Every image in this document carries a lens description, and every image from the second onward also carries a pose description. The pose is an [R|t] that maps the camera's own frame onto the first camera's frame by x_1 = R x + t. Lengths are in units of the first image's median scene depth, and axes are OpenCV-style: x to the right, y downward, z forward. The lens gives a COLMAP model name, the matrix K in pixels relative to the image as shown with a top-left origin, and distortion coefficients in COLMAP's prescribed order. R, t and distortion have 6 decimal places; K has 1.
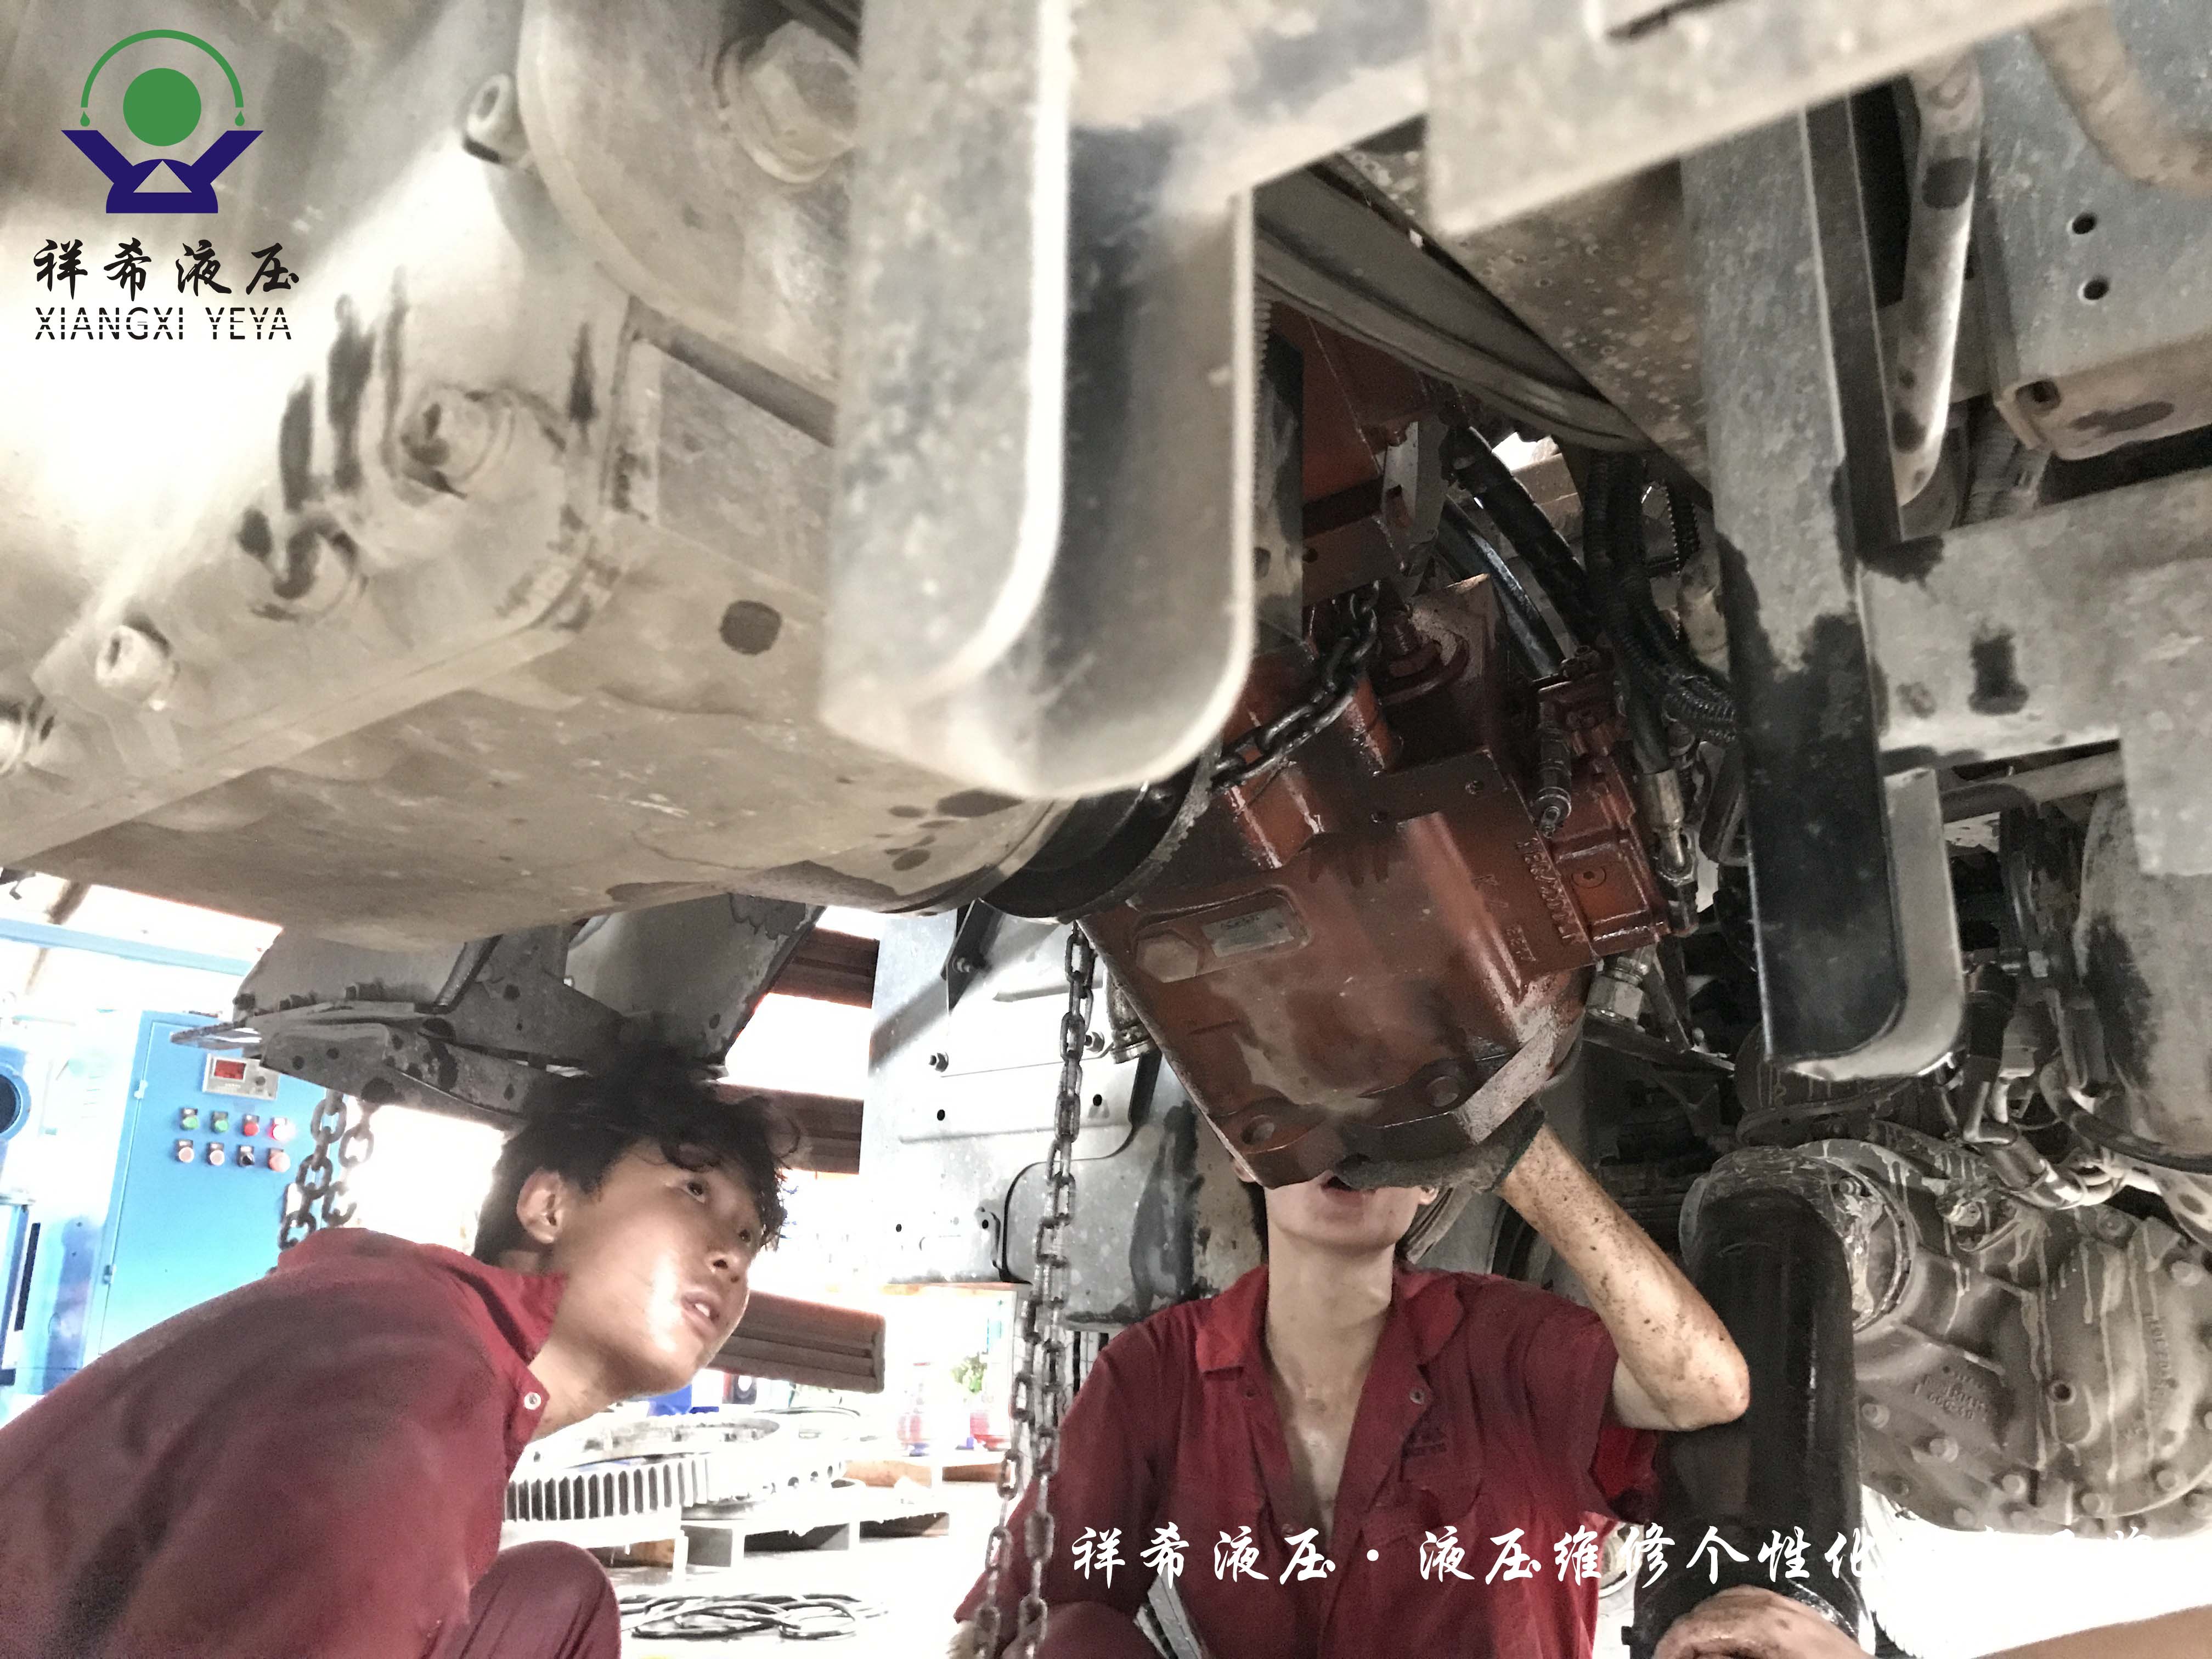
lens RADIAL K [[1884.3, 0, 1106.0], [0, 1884.3, 829.5], [0, 0, 1]] dist [0.030029, -0.012974]
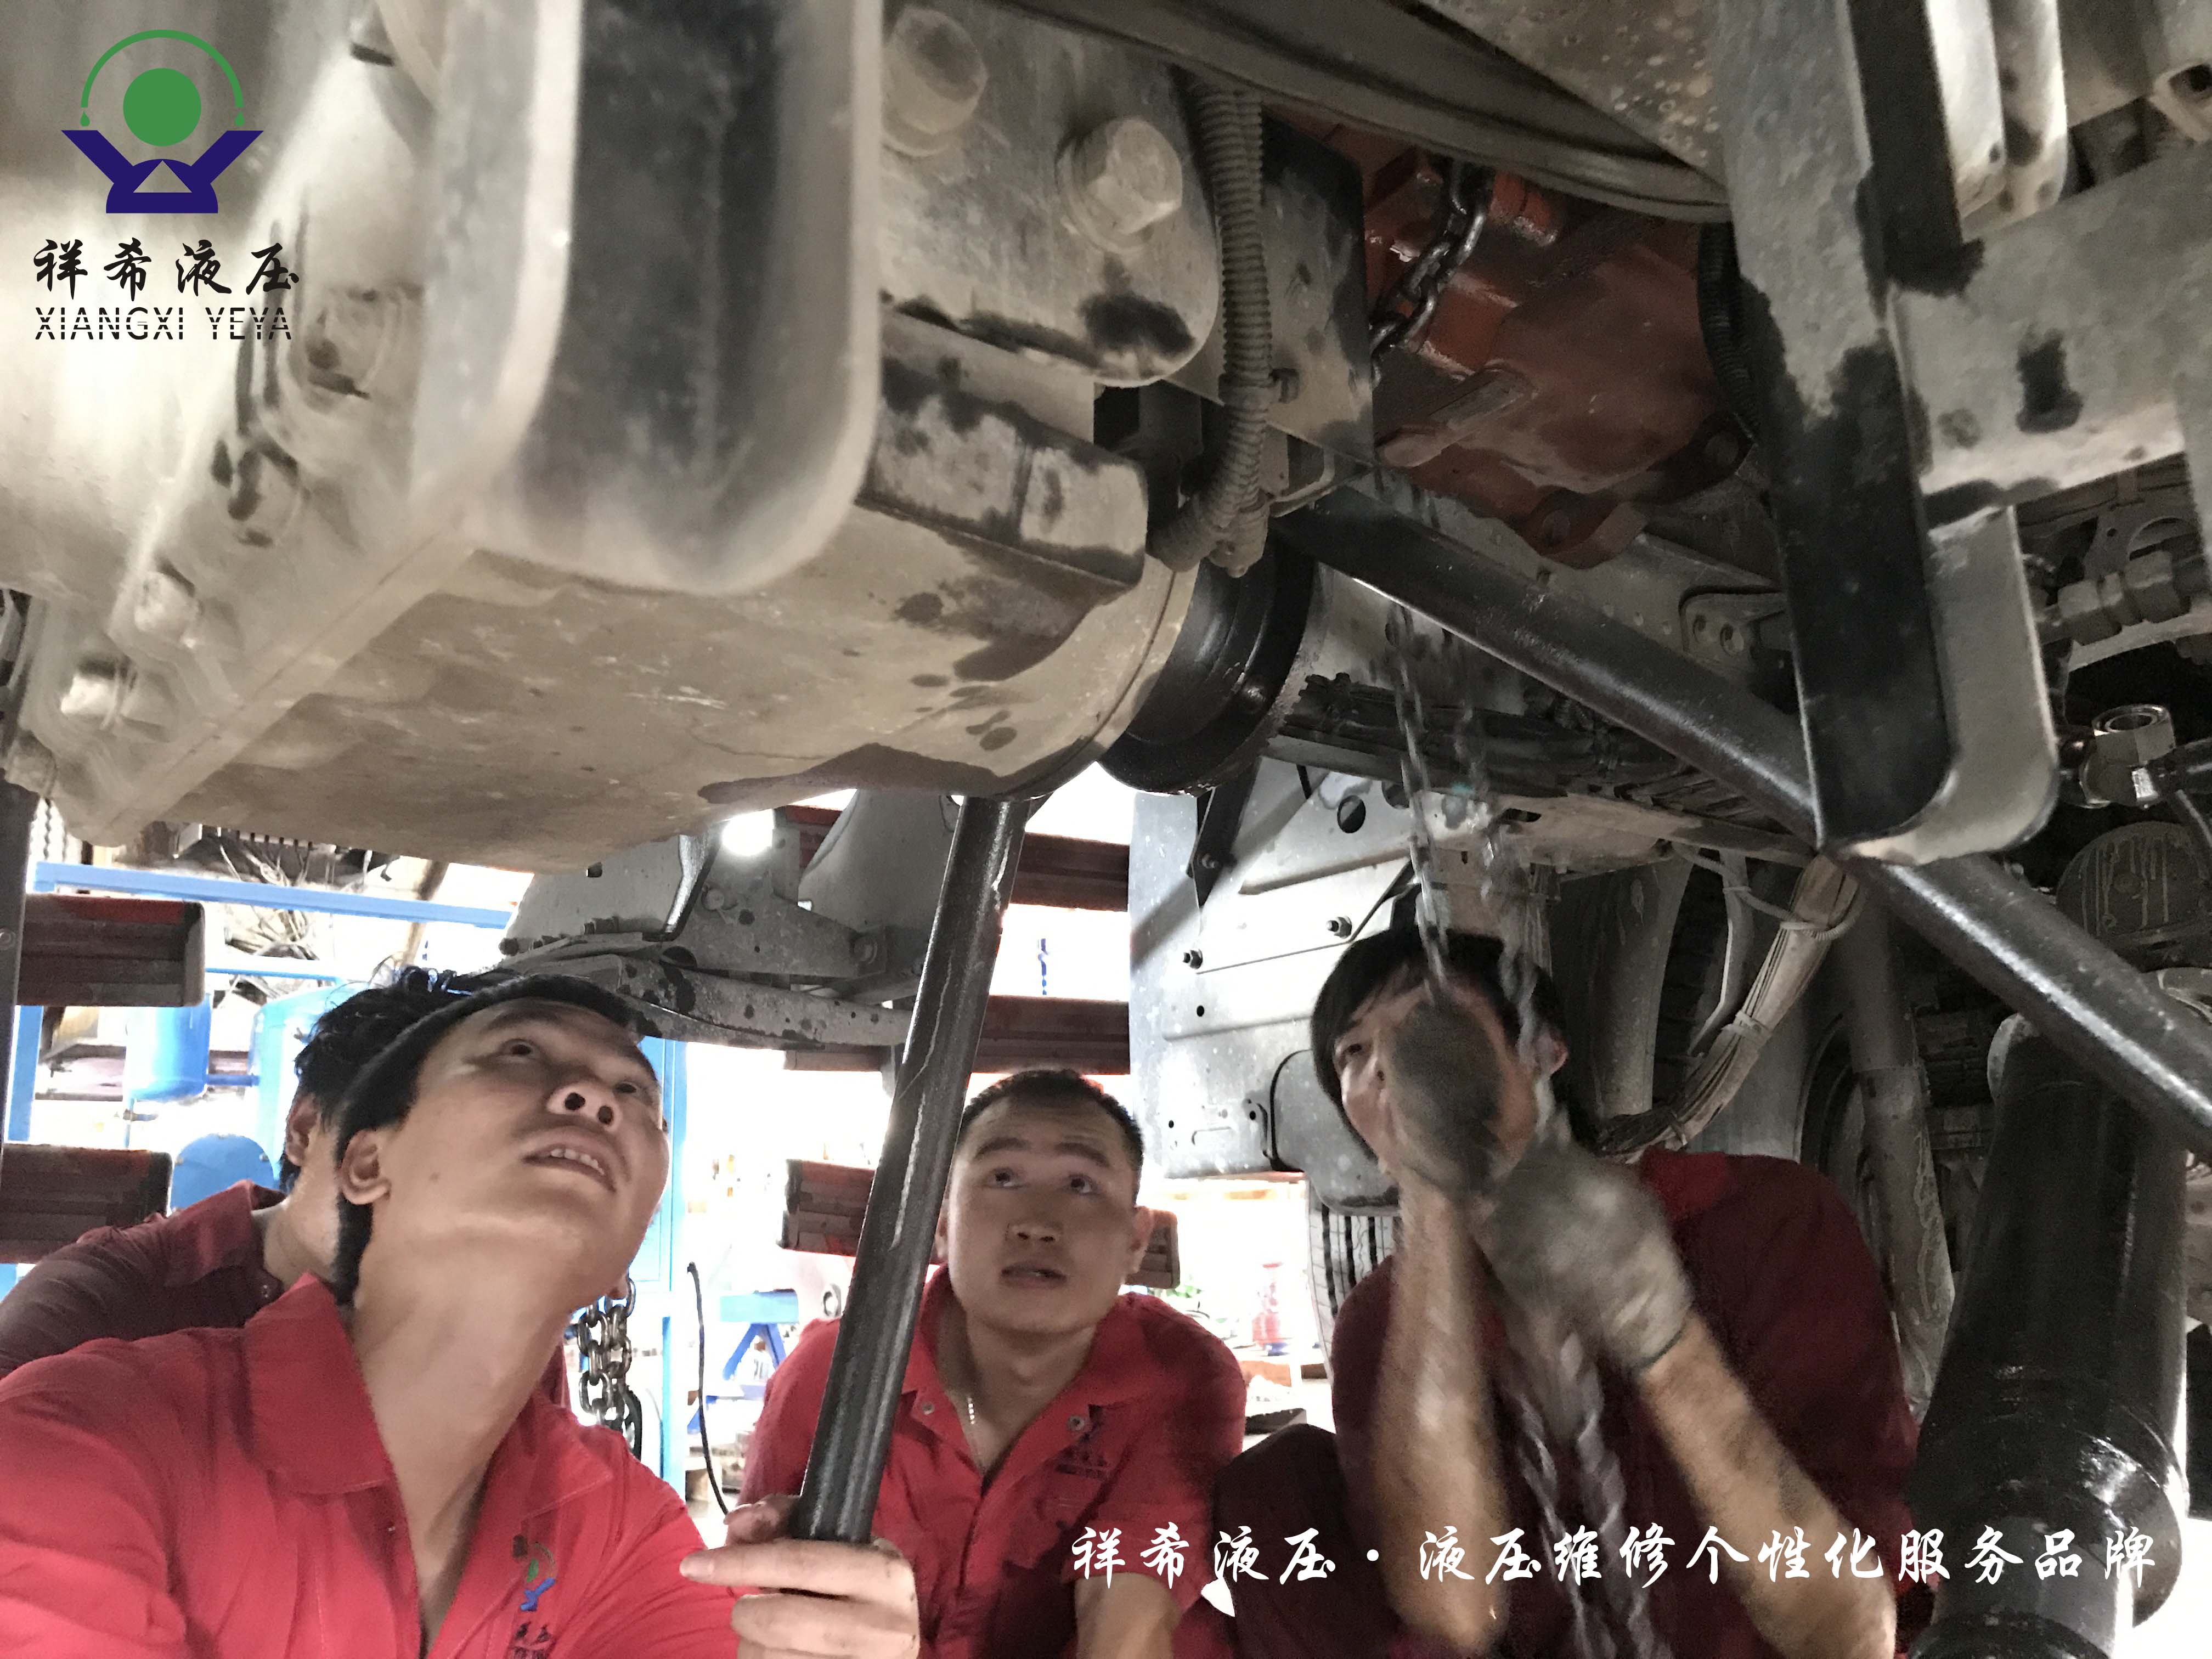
lens RADIAL K [[1870.8, 0, 1106.0], [0, 1870.8, 829.5], [0, 0, 1]] dist [0.058558, -0.048813]
pose [[0.979887, -0.088789, -0.178712, 0.163426], [0.096726, 0.994653, 0.036185, 0.044624], [0.174544, -0.052743, 0.983236, 0.041047]]
